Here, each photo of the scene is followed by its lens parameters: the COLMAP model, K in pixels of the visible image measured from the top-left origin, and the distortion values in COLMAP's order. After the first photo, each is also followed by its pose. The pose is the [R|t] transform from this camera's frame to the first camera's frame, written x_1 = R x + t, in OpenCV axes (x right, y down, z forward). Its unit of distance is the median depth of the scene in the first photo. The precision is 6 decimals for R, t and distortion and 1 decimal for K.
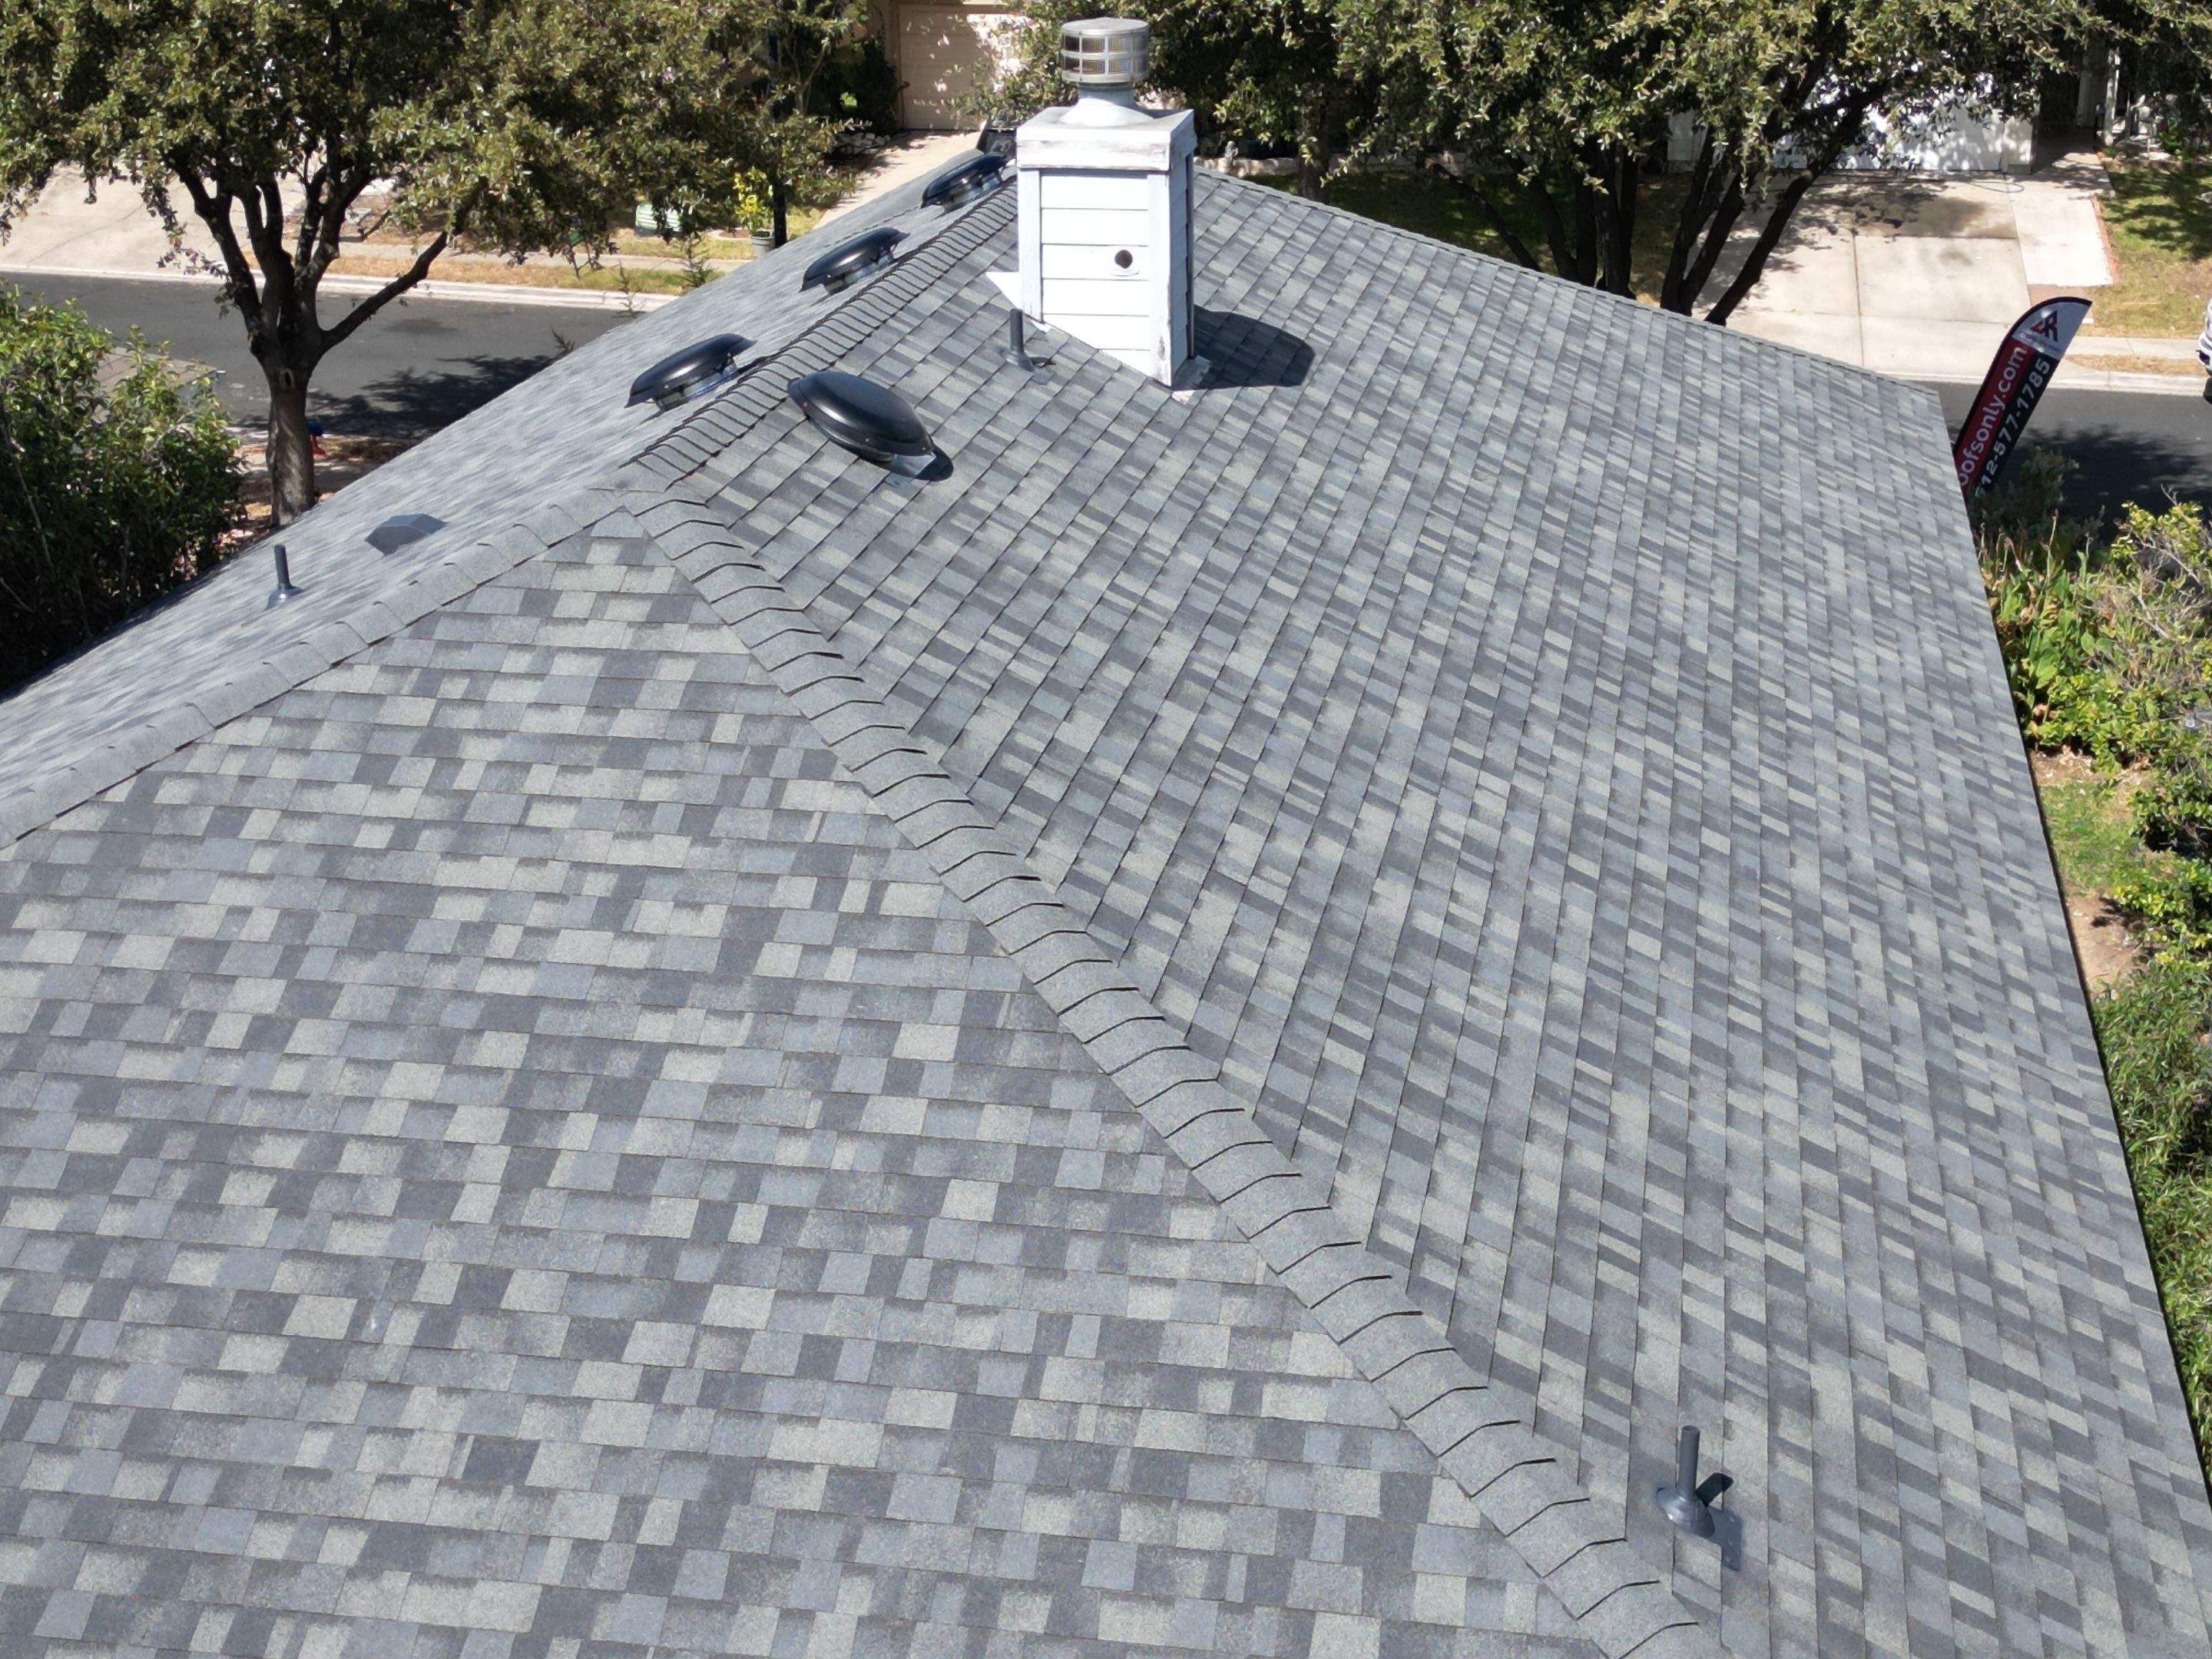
lens RADIAL K [[3078.0, 0, 1099.2], [0, 3078.0, 834.1], [0, 0, 1]] dist [0.195986, -0.638515]
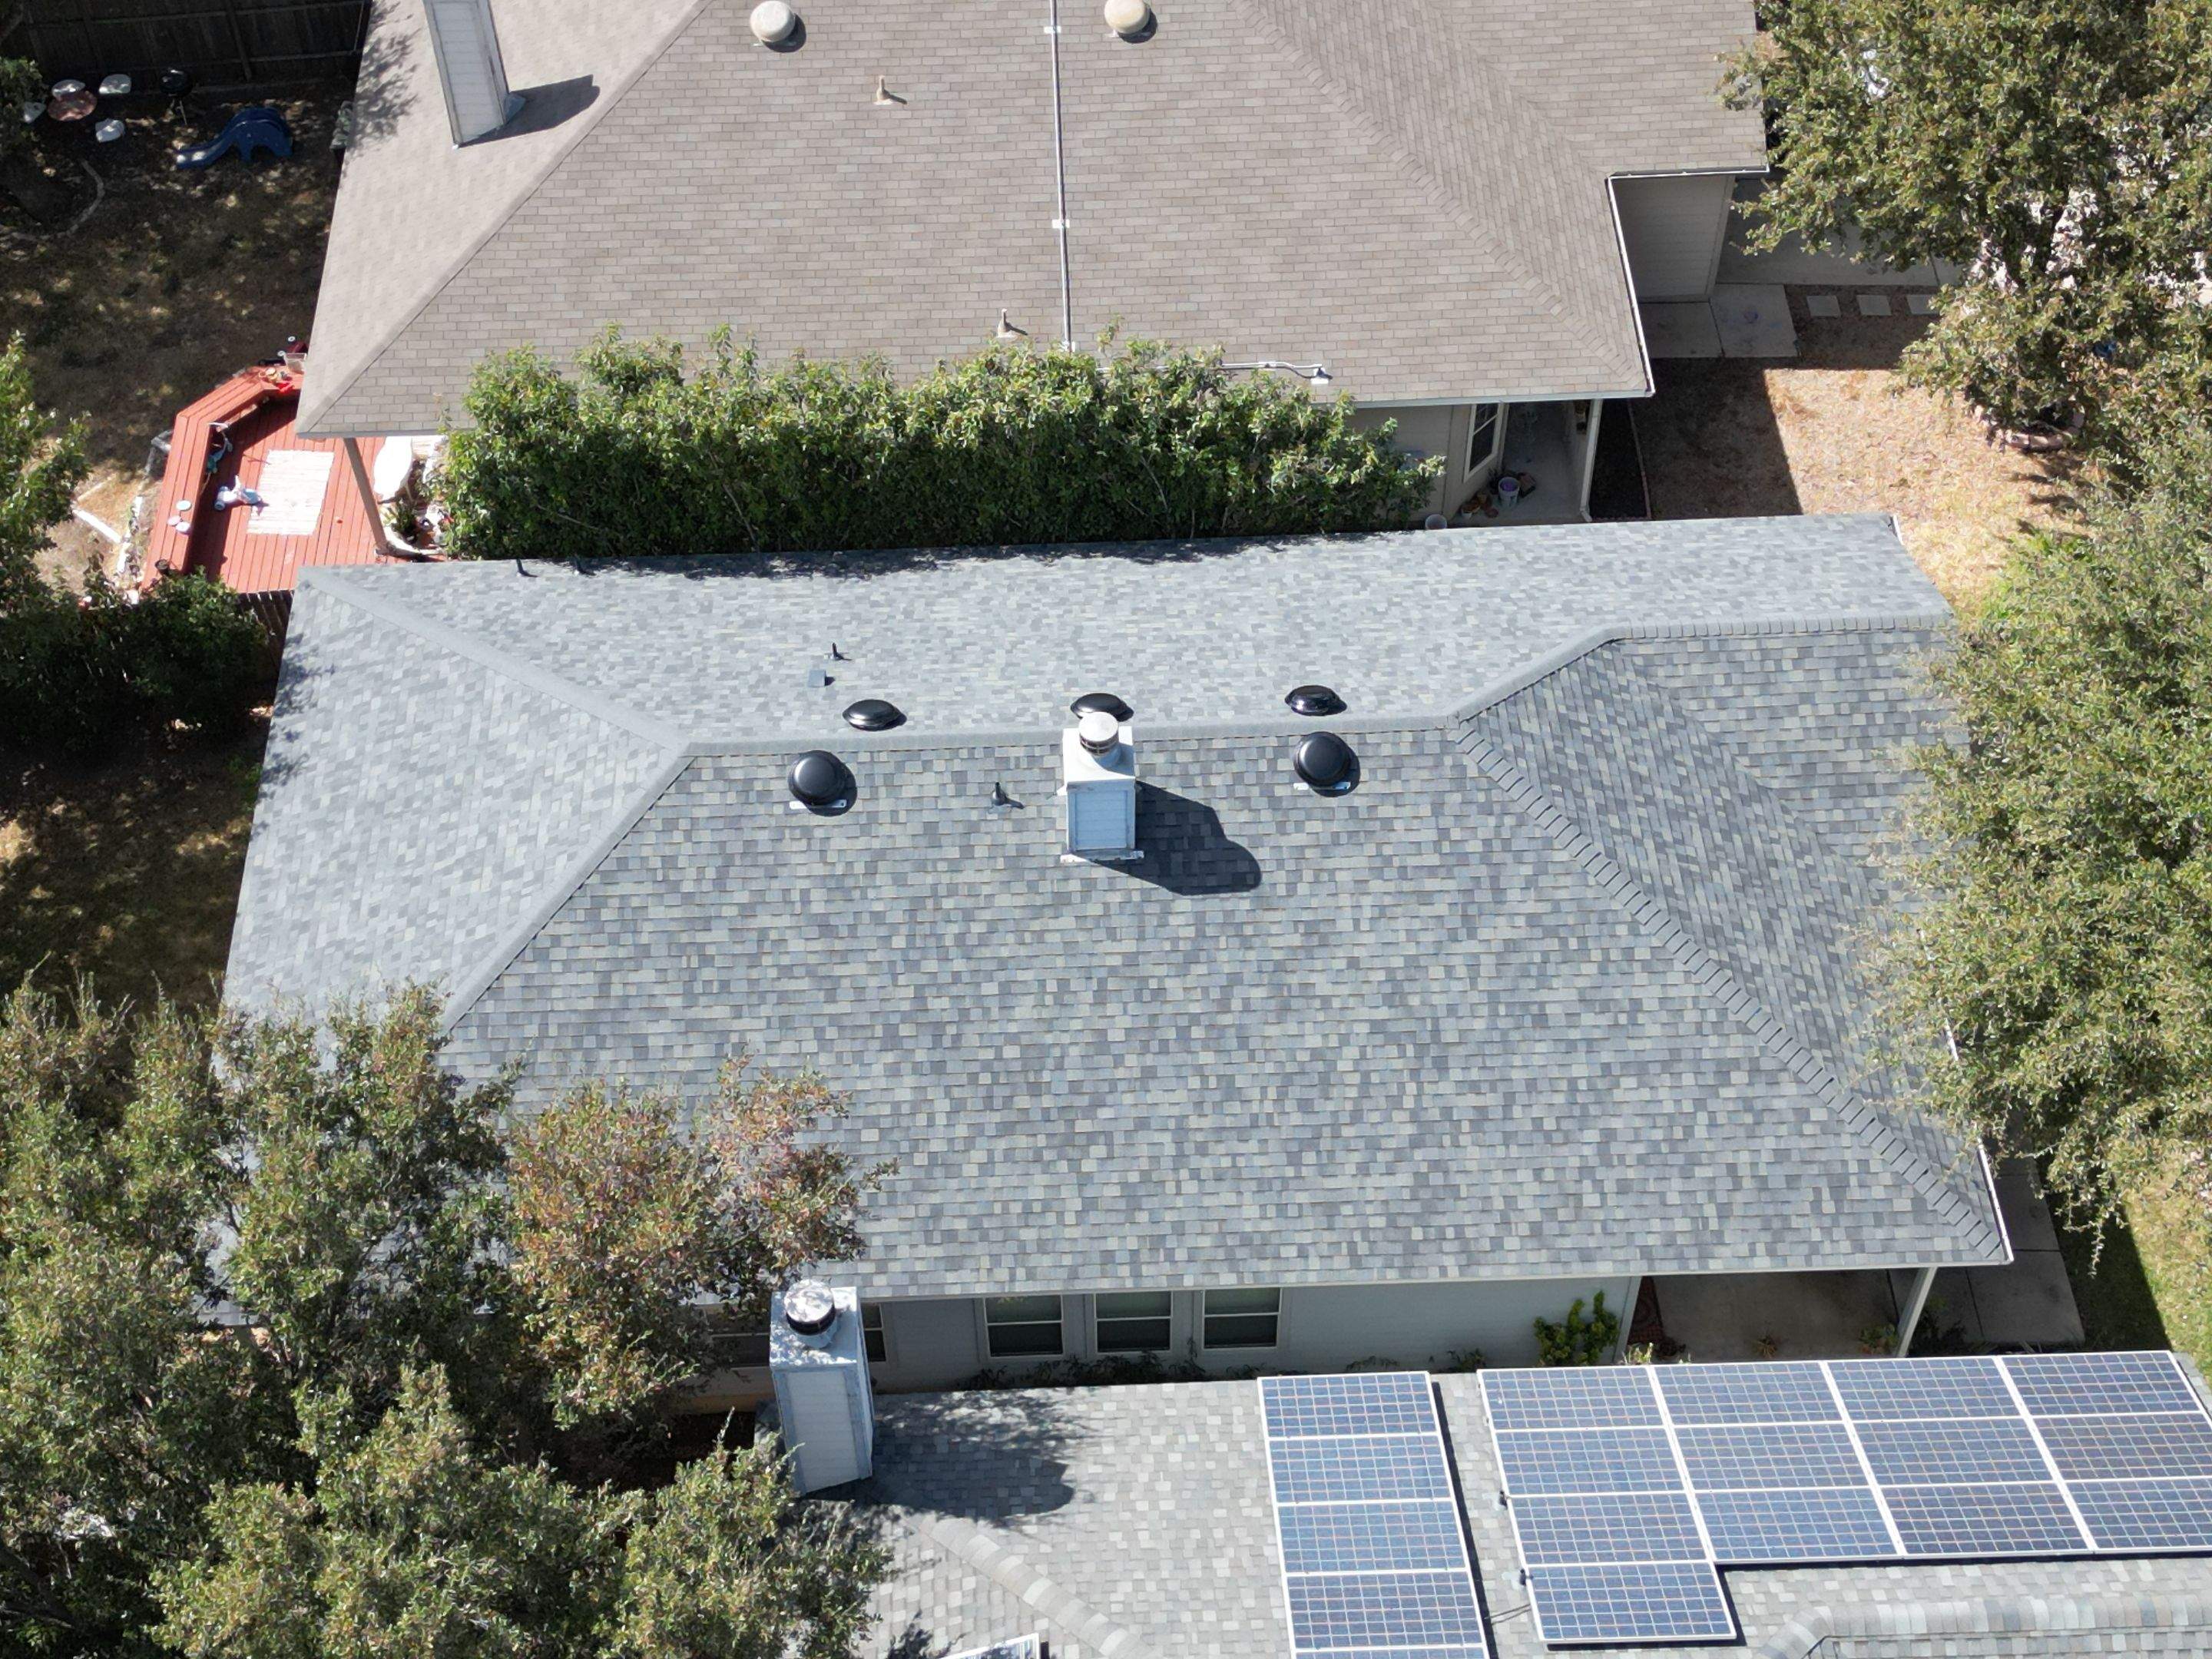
lens RADIAL K [[3078.0, 0, 1099.2], [0, 3078.0, 834.1], [0, 0, 1]] dist [0.195986, -0.638515]
pose [[0.226704, 0.762991, -0.605351, 2.264703], [-0.337169, 0.644583, 0.686170, -2.797848], [0.913741, 0.048548, 0.403387, 0.190110]]
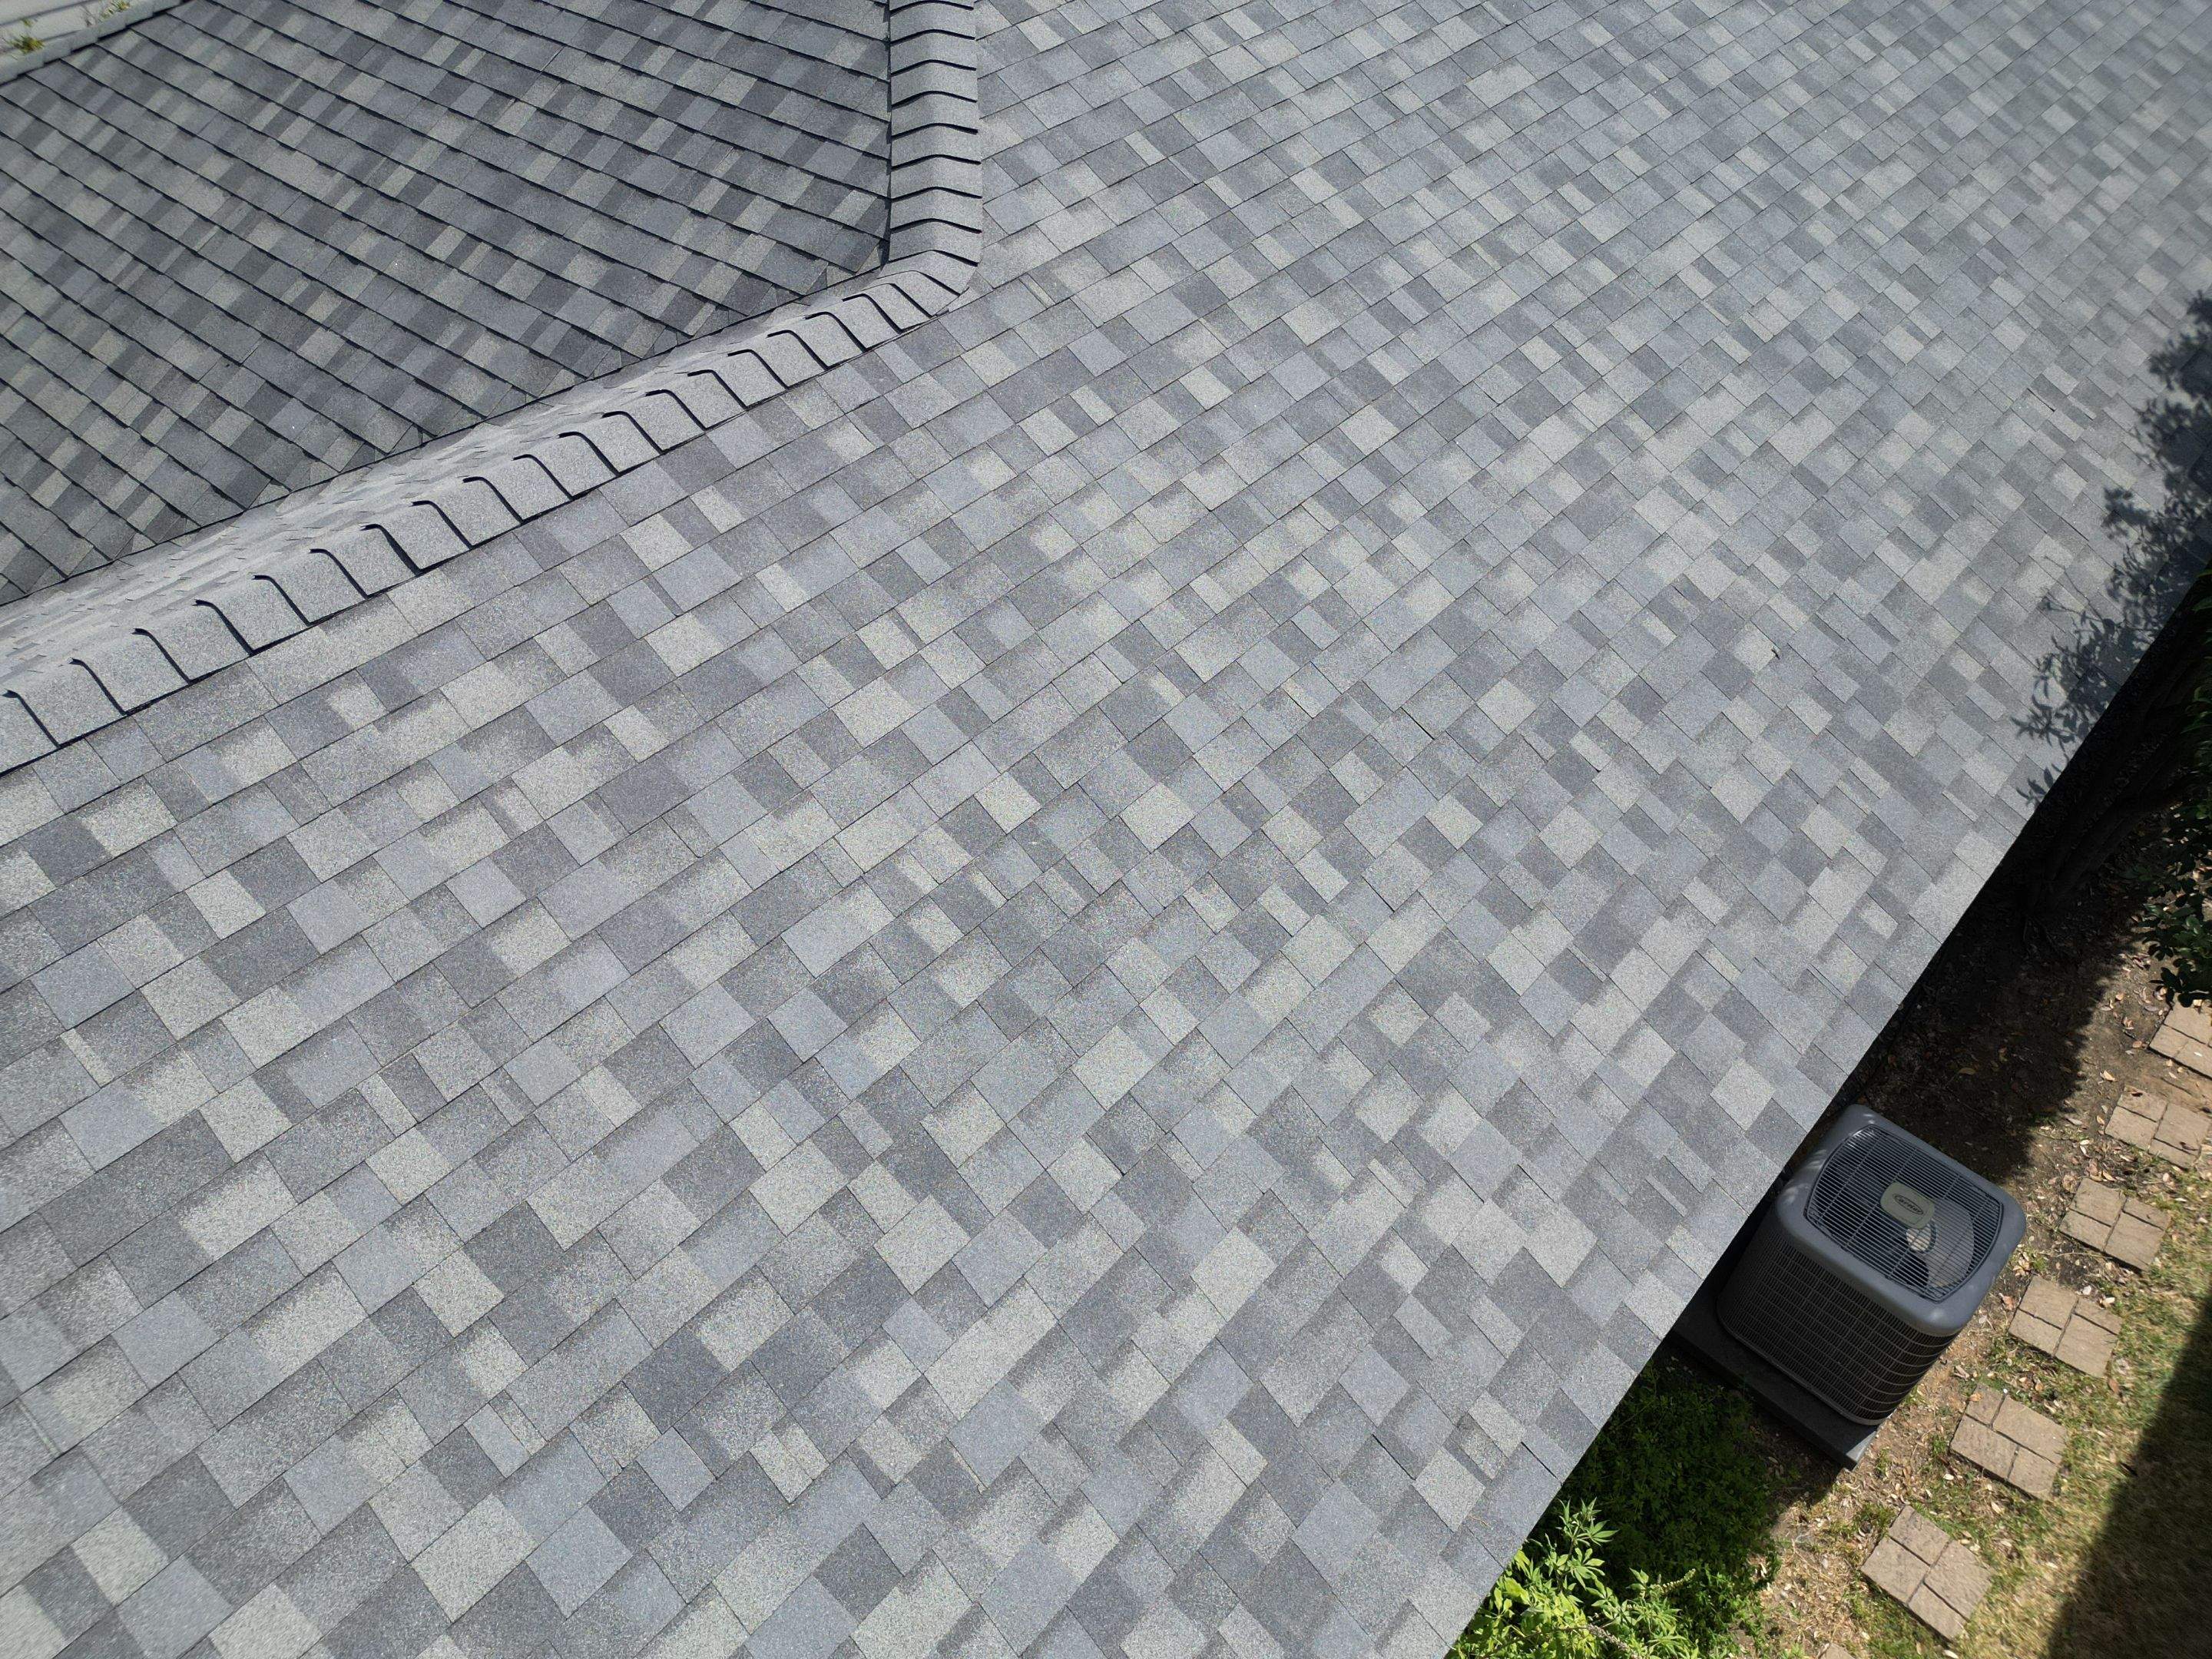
lens RADIAL K [[1549.1, 0, 1101.3], [0, 1549.1, 833.0], [0, 0, 1]] dist [0.061669, -0.054262]
pose [[-0.856301, -0.349743, 0.380036, -0.515707], [0.211647, 0.433582, 0.875907, -0.825145], [-0.471119, 0.830474, -0.297255, 2.670845]]
